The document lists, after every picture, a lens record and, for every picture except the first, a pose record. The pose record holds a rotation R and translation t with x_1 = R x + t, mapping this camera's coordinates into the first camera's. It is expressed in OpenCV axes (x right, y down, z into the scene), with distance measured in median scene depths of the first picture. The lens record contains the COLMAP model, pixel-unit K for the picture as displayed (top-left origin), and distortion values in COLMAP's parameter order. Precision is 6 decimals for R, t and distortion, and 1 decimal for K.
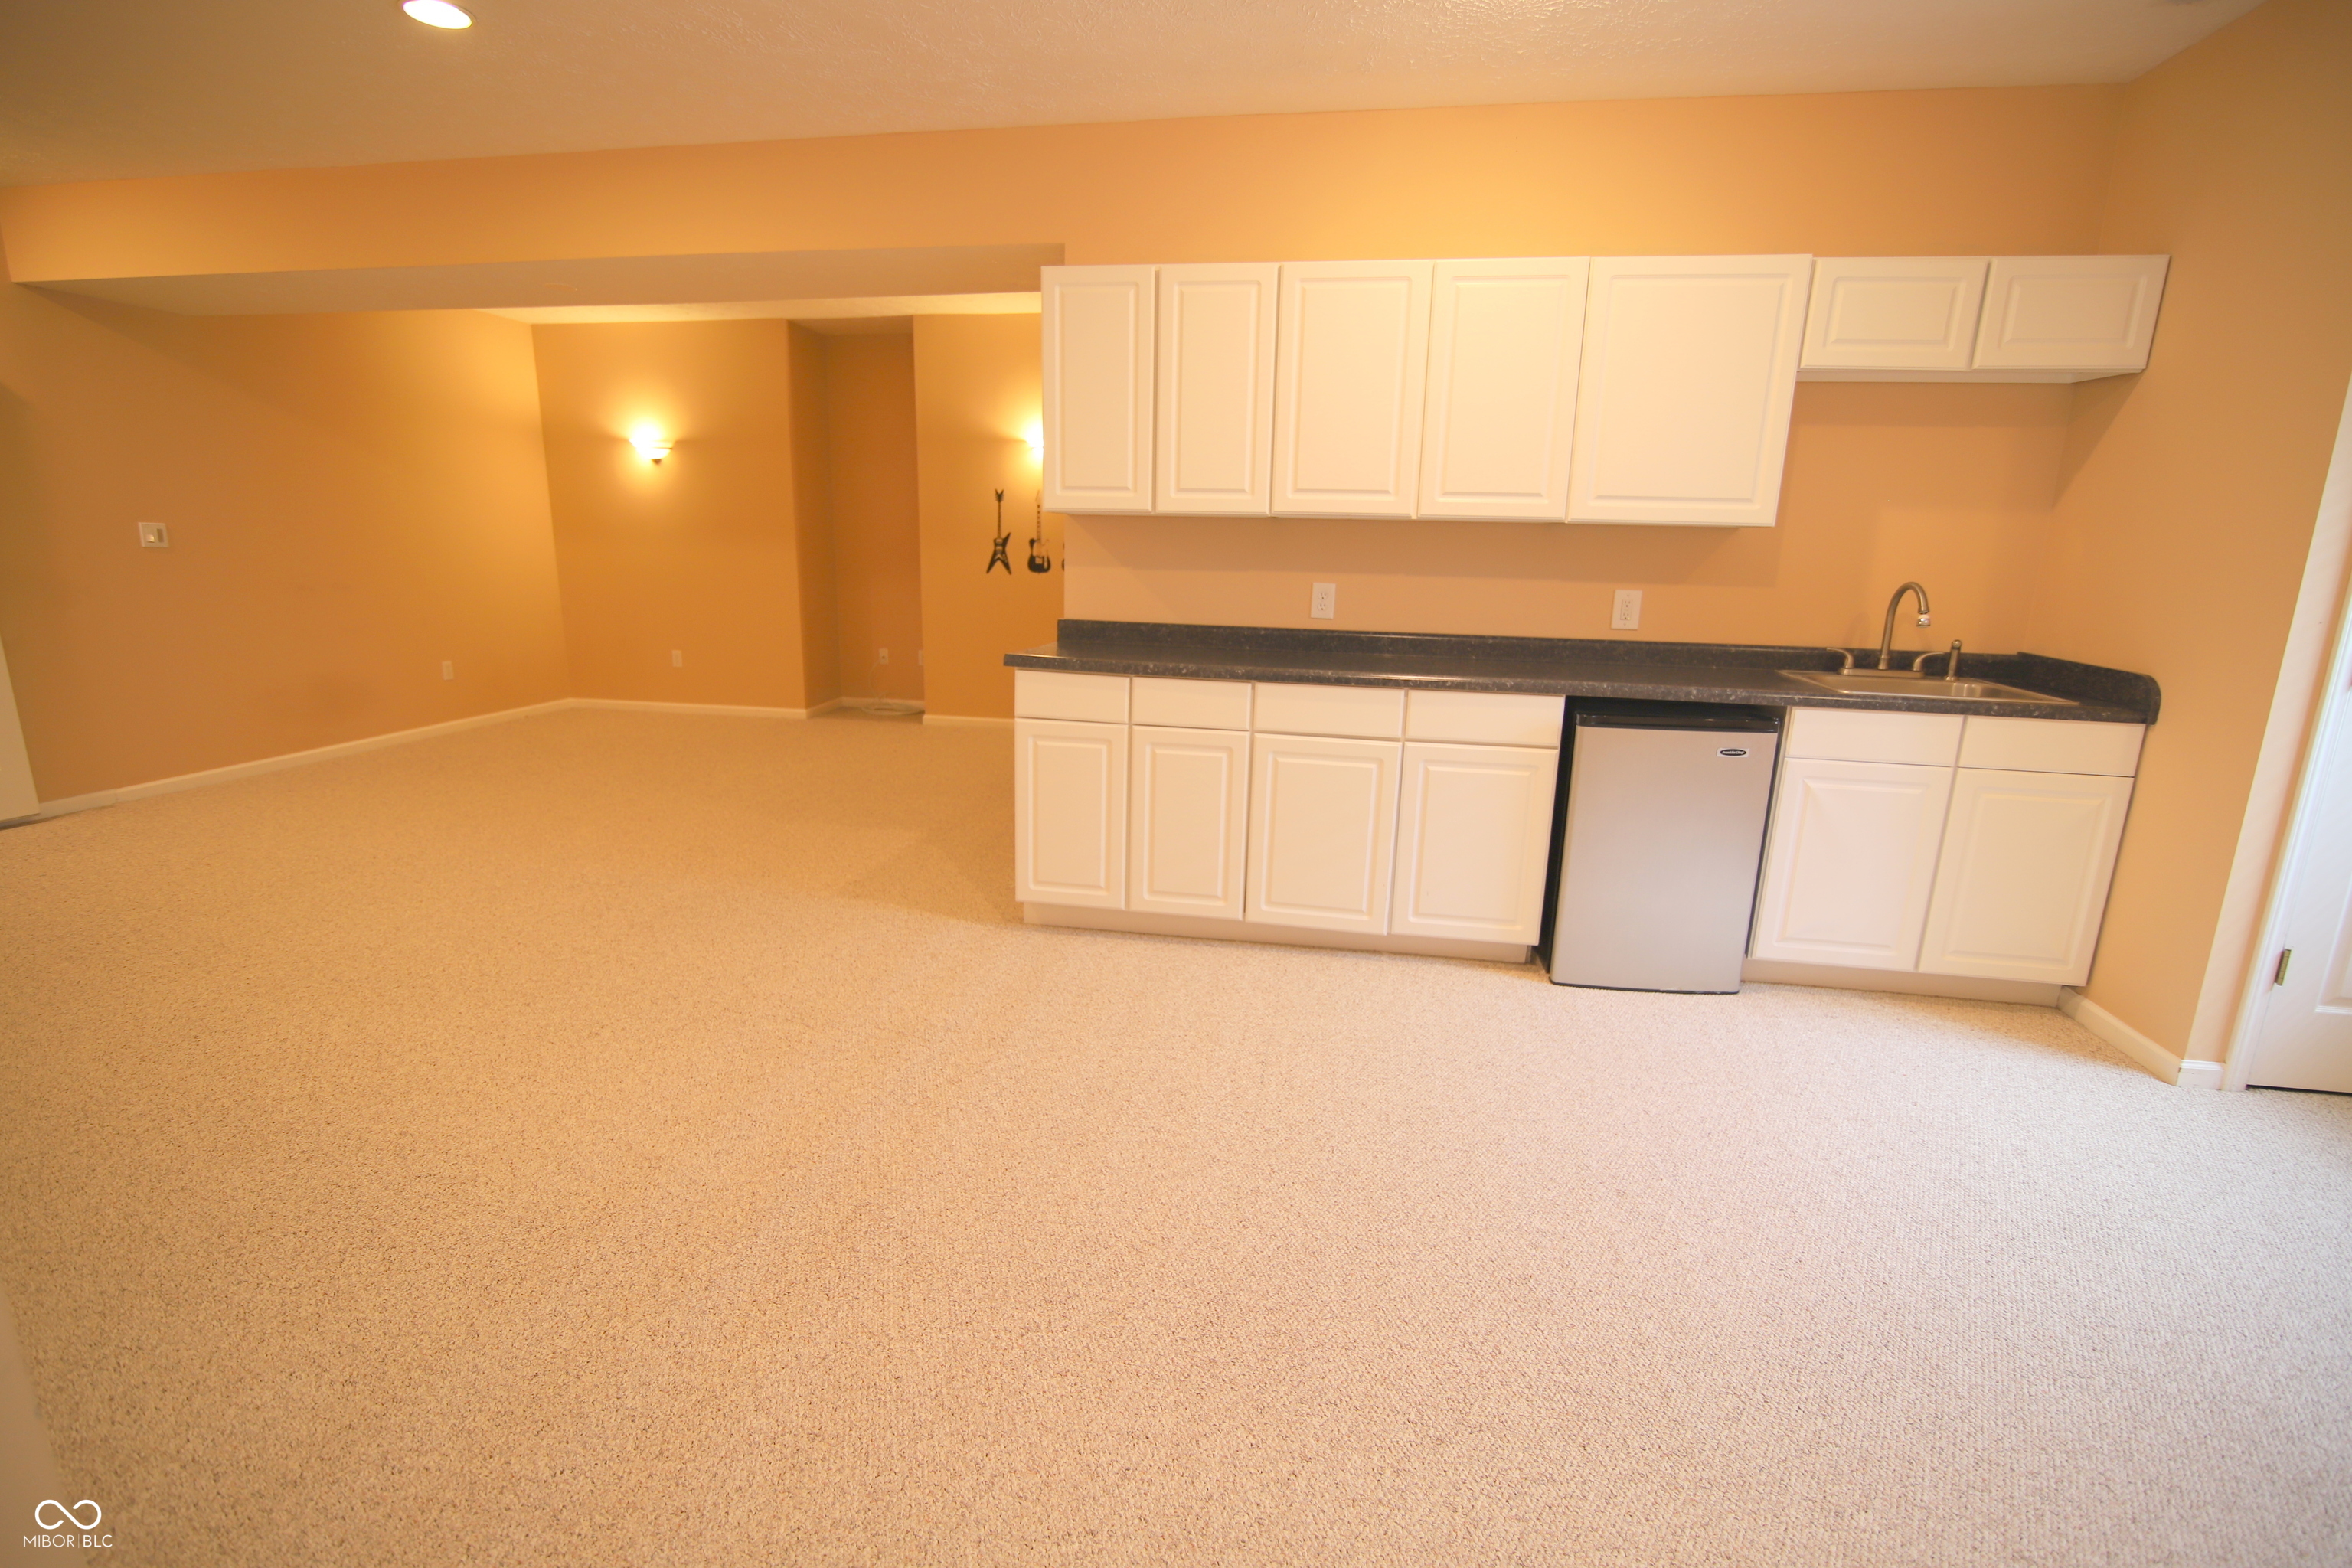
lens RADIAL K [[1083.2, 0, 1176.0], [0, 1083.2, 784.0], [0, 0, 1]] dist [-0.000169, -0.000132]
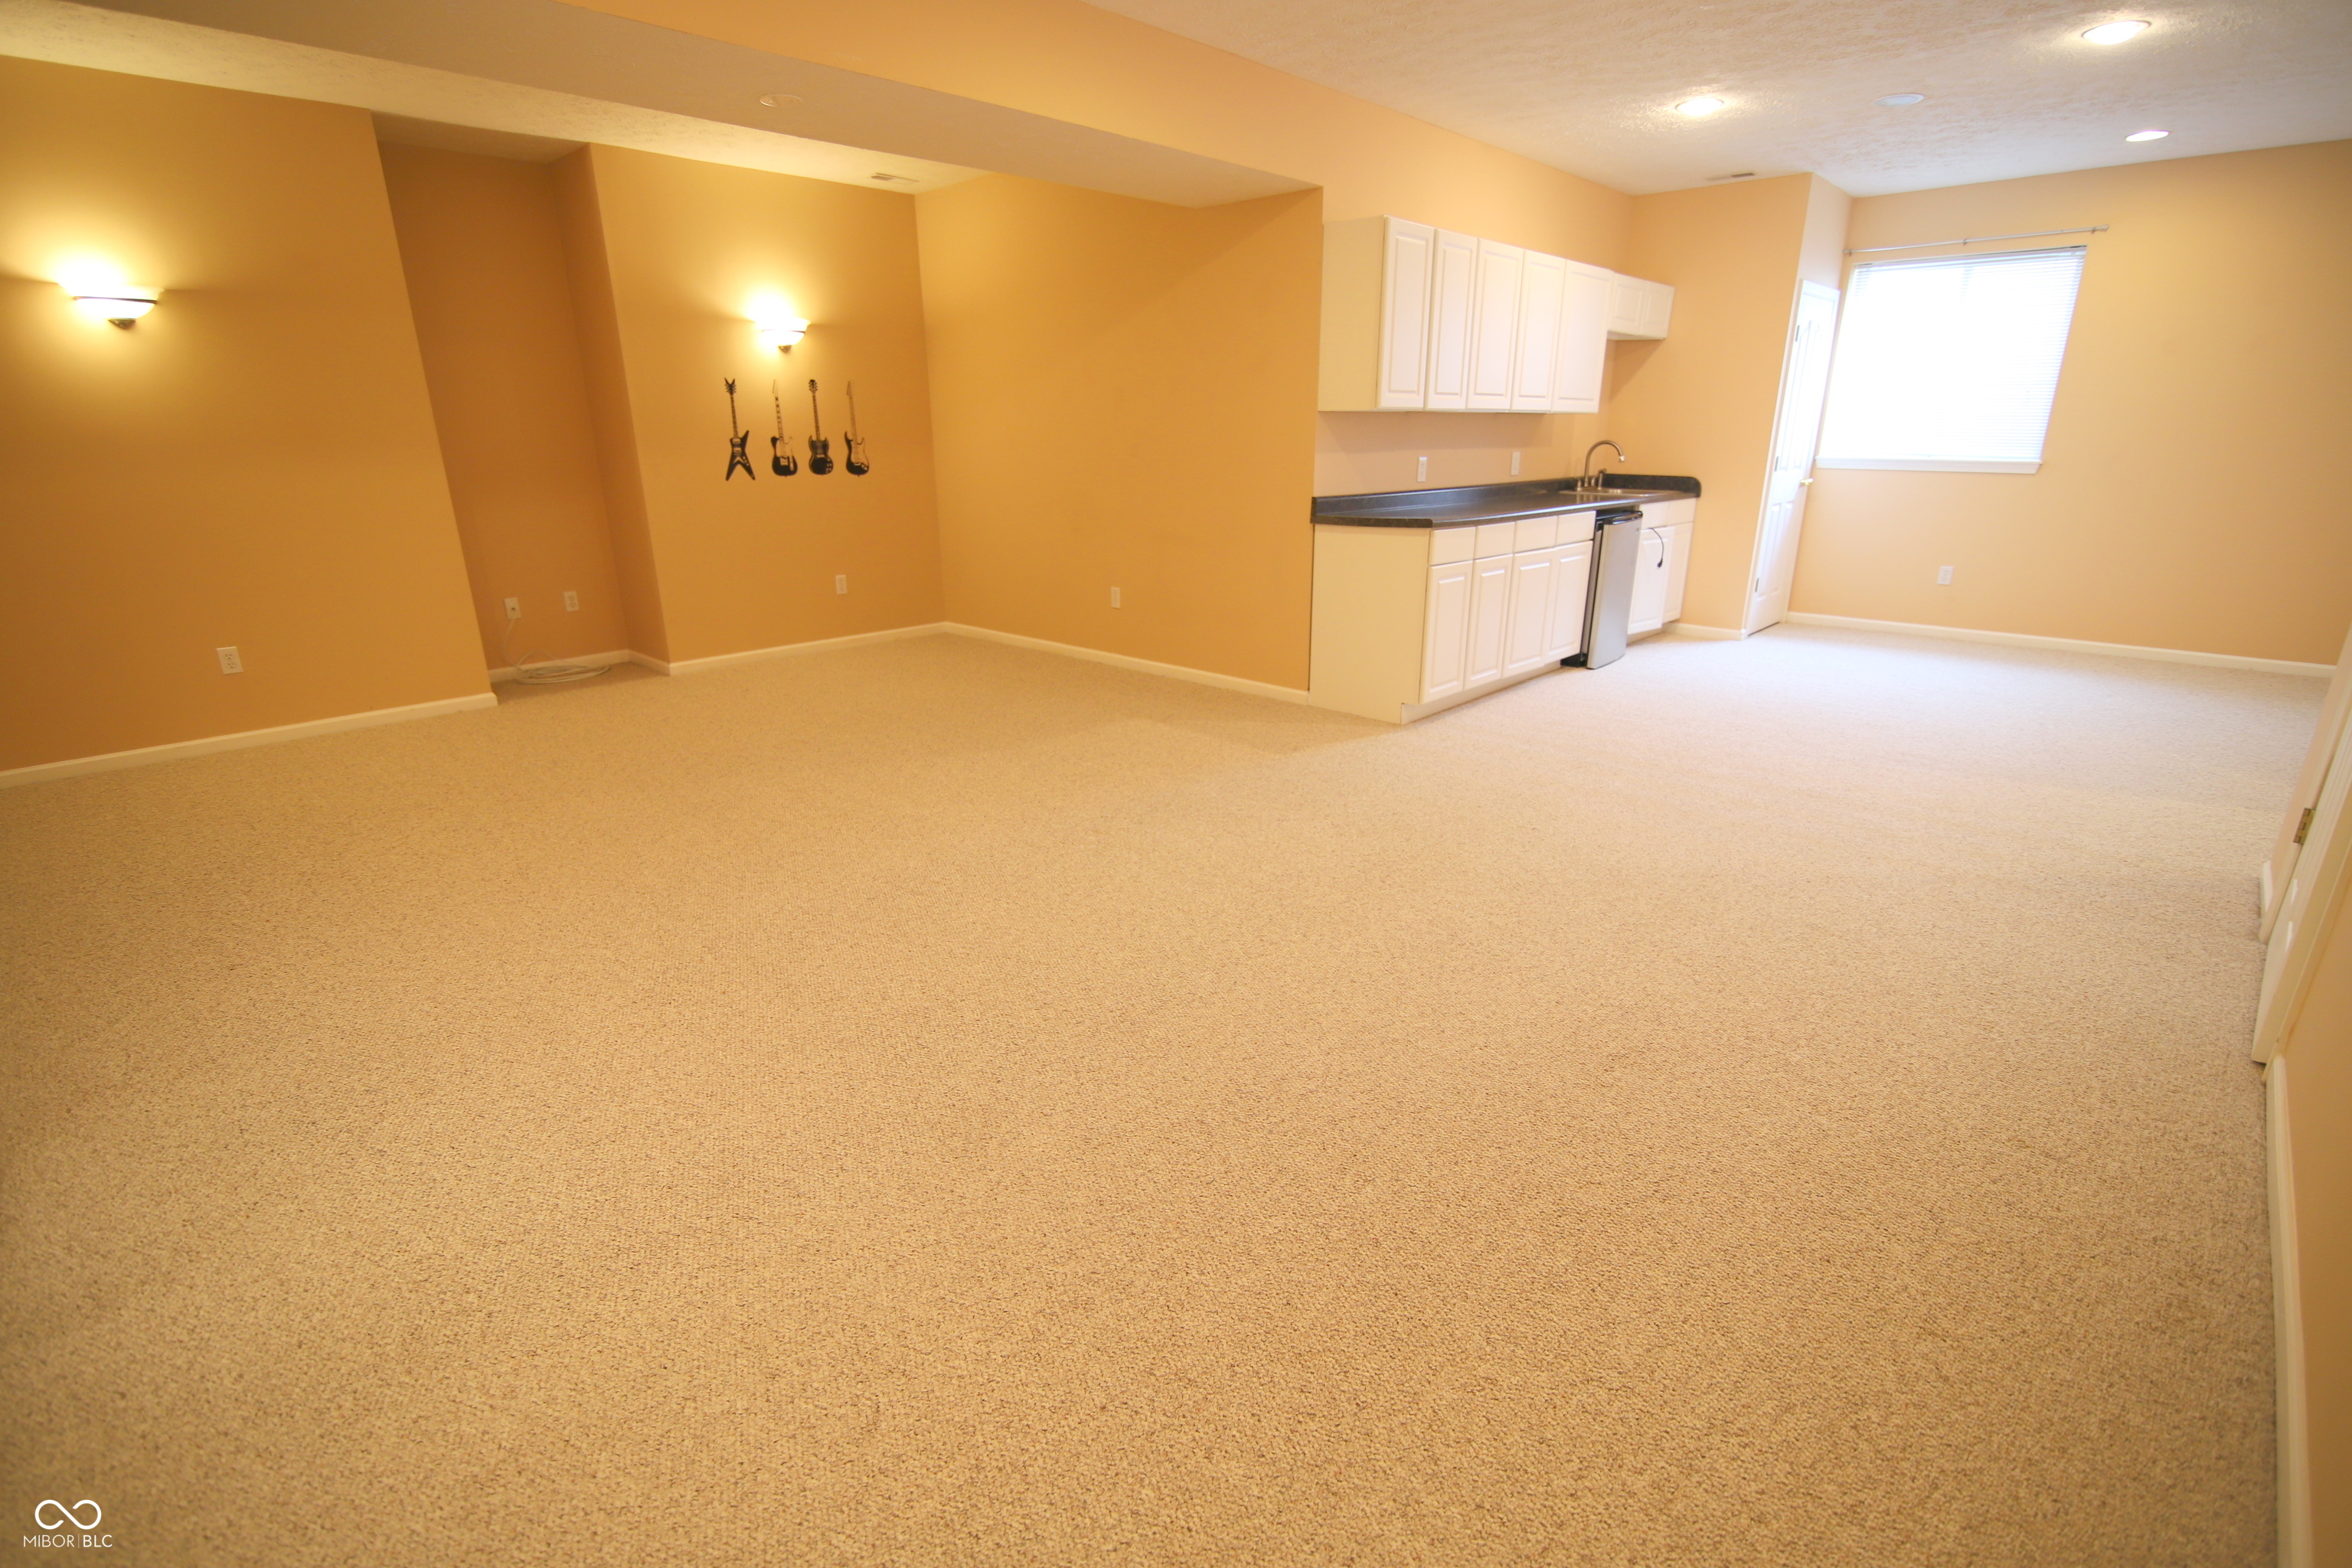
lens RADIAL K [[1098.6, 0, 1176.0], [0, 1098.6, 784.0], [0, 0, 1]] dist [-0.003321, -0.000543]
pose [[0.551687, -0.283202, 0.784498, -1.034211], [0.202804, 0.957908, 0.203183, -0.101643], [-0.809019, 0.047006, 0.585900, 0.324777]]
